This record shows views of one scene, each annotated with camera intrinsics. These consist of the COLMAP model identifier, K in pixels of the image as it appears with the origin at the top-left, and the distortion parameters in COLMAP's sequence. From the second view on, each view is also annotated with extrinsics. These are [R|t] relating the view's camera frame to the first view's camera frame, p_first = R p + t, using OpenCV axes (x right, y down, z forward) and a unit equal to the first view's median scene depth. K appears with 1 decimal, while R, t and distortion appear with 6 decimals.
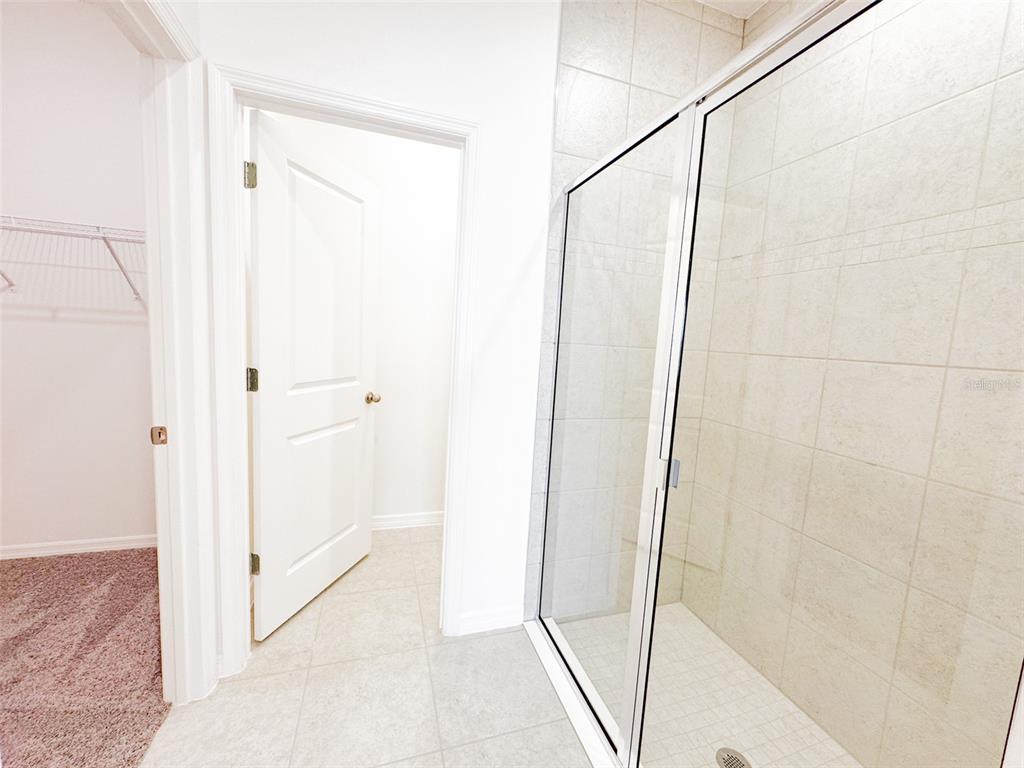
lens RADIAL K [[409.6, 0, 512.0], [0, 409.6, 383.5], [0, 0, 1]] dist [-0.002638, 0.000324]
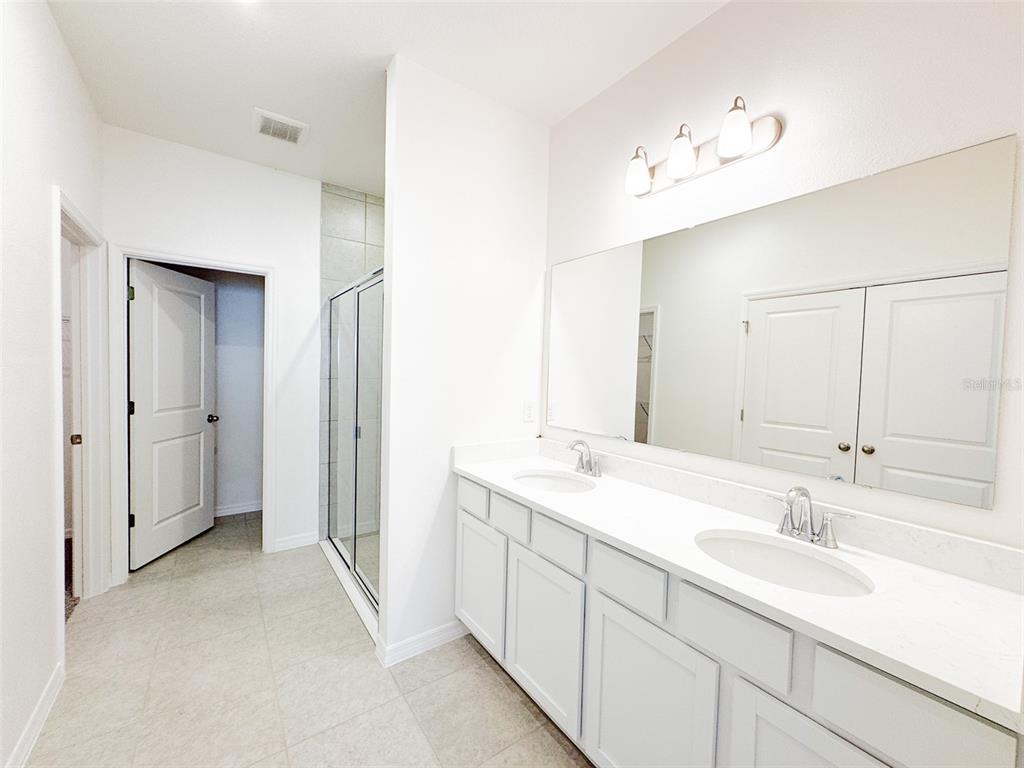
lens RADIAL K [[409.6, 0, 512.0], [0, 409.6, 383.5], [0, 0, 1]] dist [-0.002638, 0.000324]
pose [[0.950917, -0.043694, 0.306344, 0.360062], [0.063323, 0.996508, -0.054426, 0.082190], [-0.302897, 0.071154, 0.950364, -1.098032]]
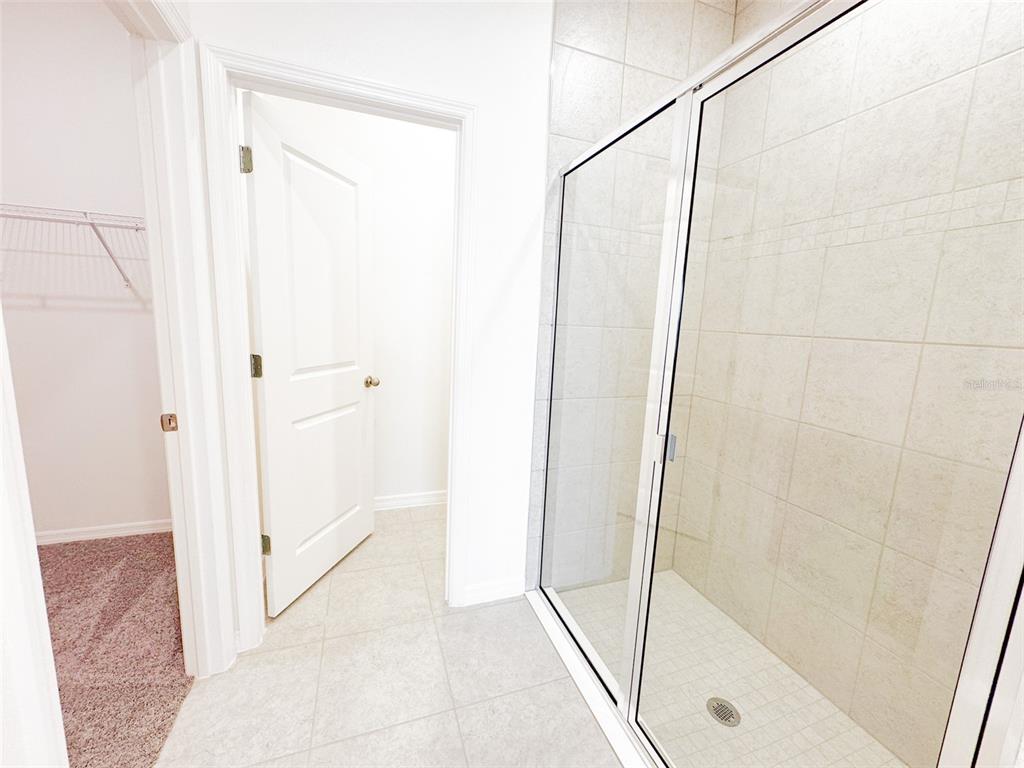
lens RADIAL K [[409.6, 0, 512.0], [0, 409.6, 383.5], [0, 0, 1]] dist [-0.002638, 0.000324]
pose [[0.999477, -0.018144, 0.026784, -0.028760], [0.016881, 0.998768, 0.046661, -0.002543], [-0.027598, -0.046185, 0.998552, -0.029950]]
